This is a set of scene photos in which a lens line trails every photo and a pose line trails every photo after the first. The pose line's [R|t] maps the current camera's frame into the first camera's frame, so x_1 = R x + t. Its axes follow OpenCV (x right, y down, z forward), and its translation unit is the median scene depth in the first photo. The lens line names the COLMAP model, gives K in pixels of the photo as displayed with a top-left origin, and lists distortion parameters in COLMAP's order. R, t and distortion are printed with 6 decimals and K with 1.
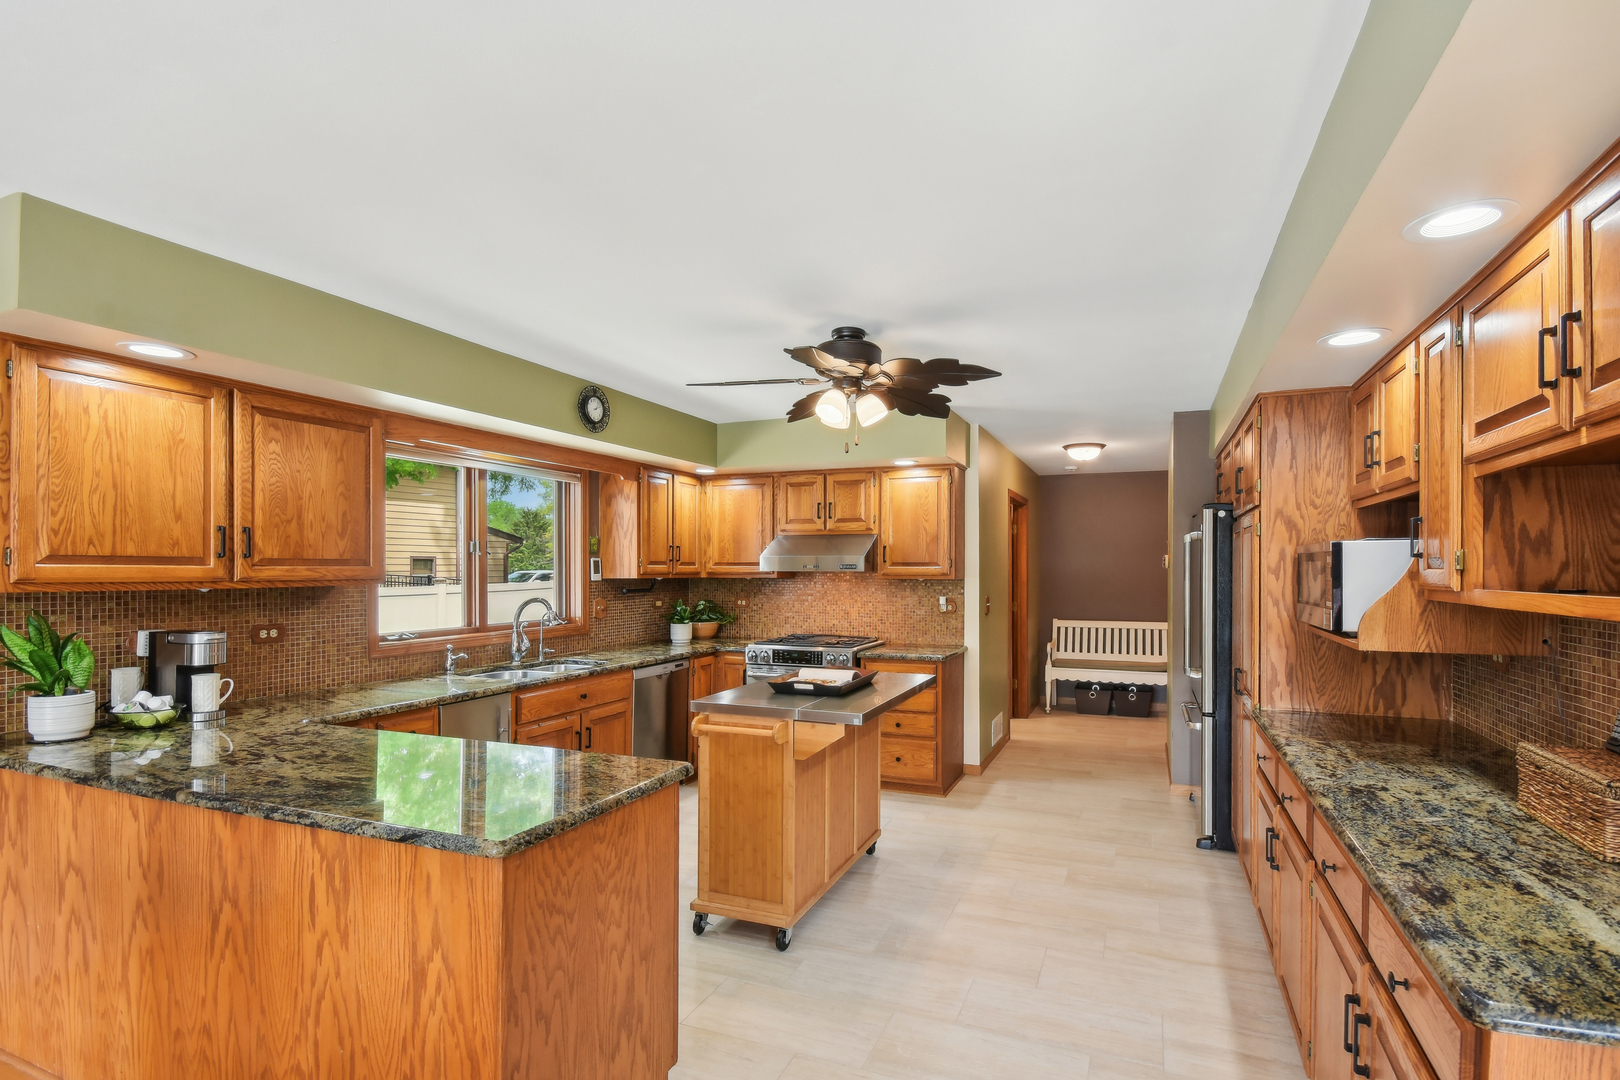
lens RADIAL K [[755.2, 0, 843.0], [0, 755.2, 571.2], [0, 0, 1]] dist [-0.004171, -0.001055]
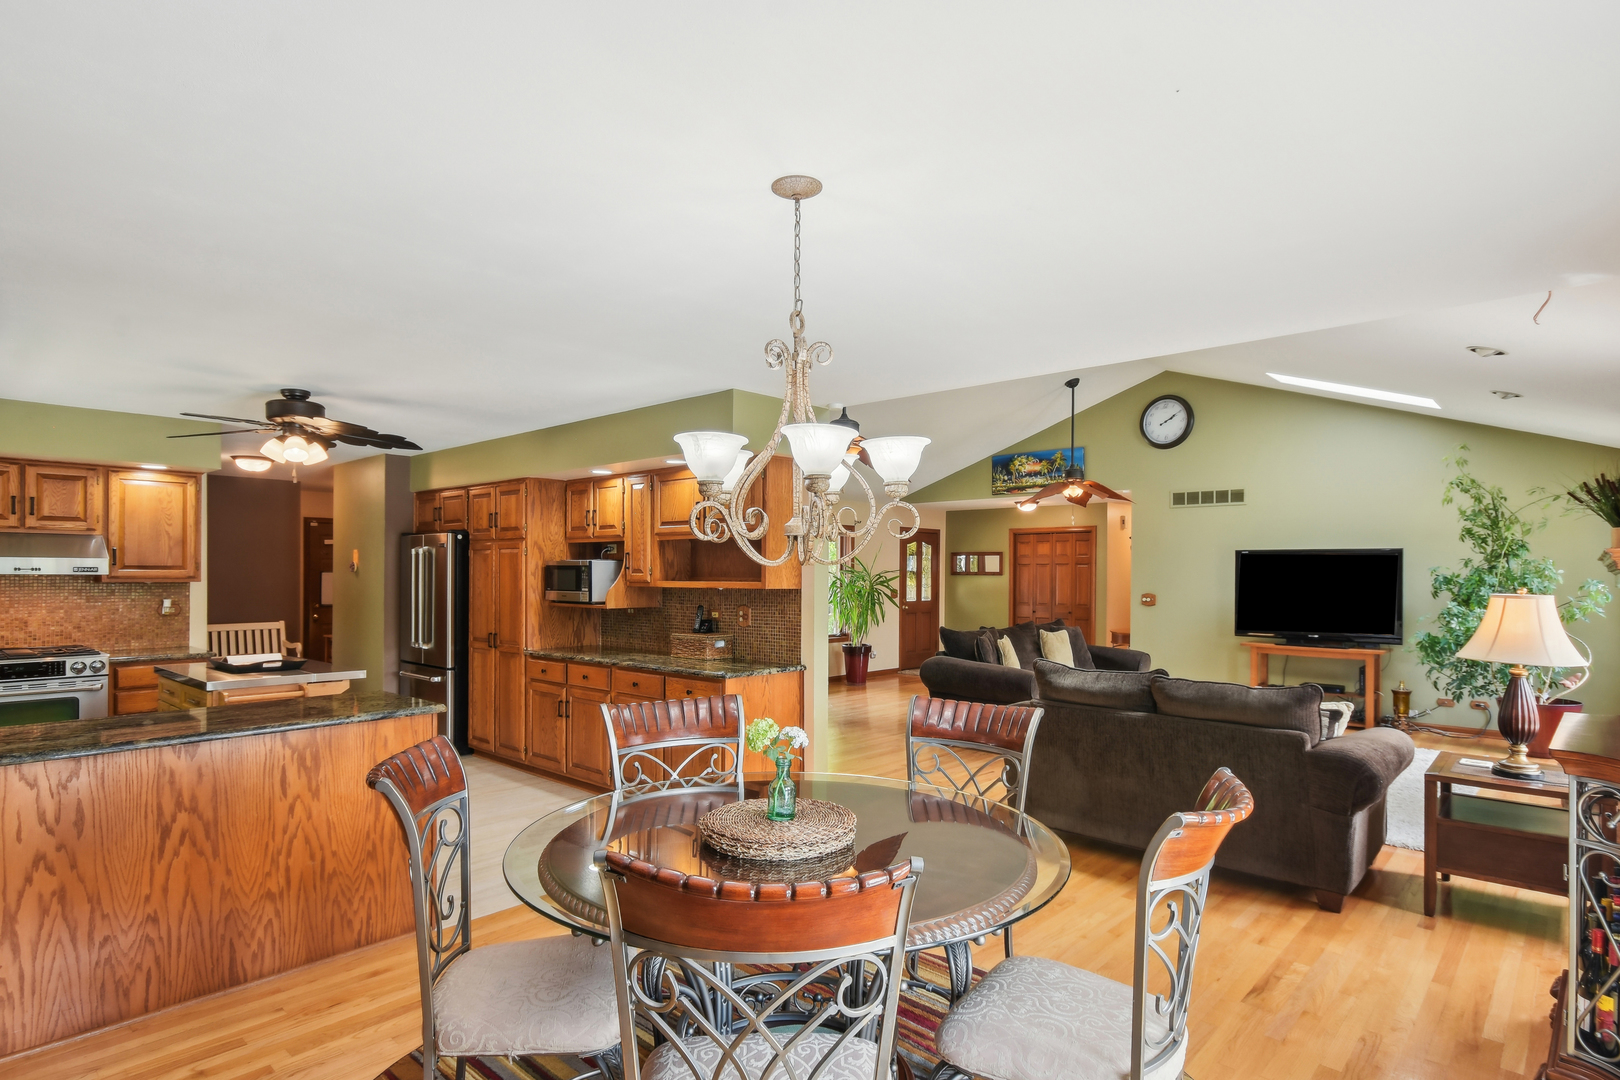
lens RADIAL K [[857.0, 0, 813.8], [0, 857.0, 573.1], [0, 0, 1]] dist [0.005626, -0.001536]
pose [[0.361927, 0.001322, 0.932205, -1.831798], [-0.000074, 0.999999, -0.001390, -0.000922], [-0.932206, 0.000434, 0.361927, -0.649759]]
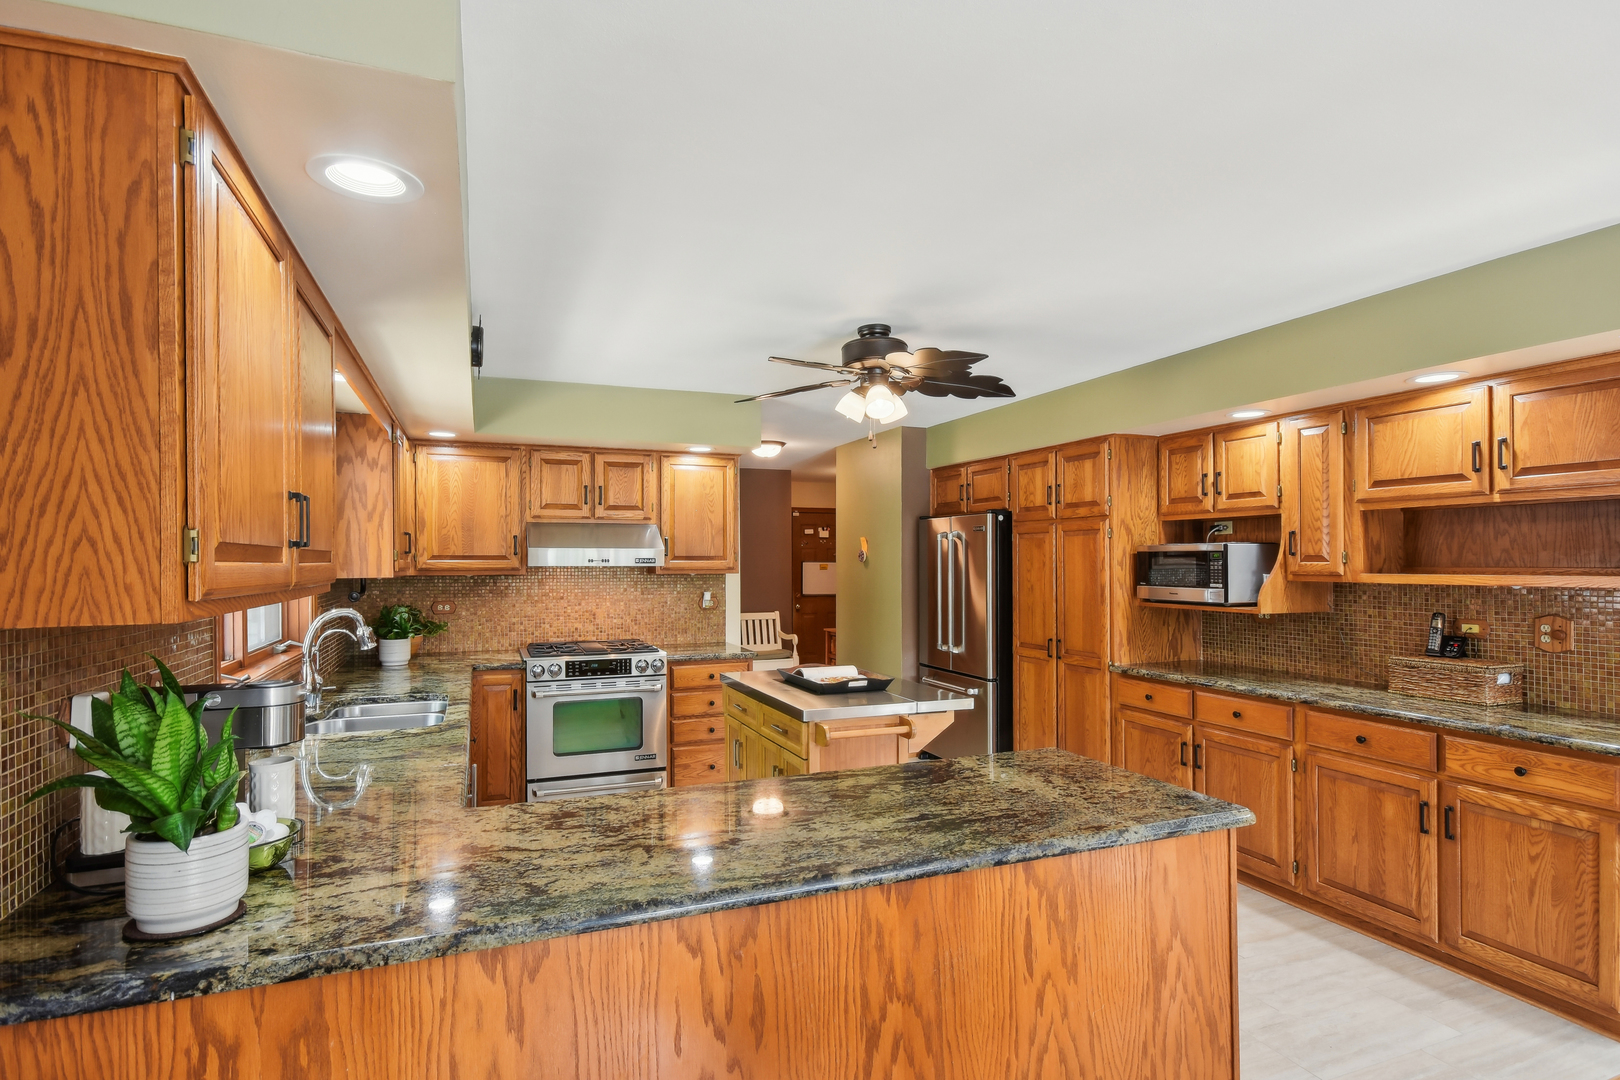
lens RADIAL K [[834.4, 0, 801.2], [0, 834.4, 558.4], [0, 0, 1]] dist [0.005041, 0.000718]
pose [[0.740113, 0.000252, 0.672483, -1.423011], [0.004615, 0.999974, -0.005454, -0.007088], [-0.672467, 0.007140, 0.740093, 0.419948]]
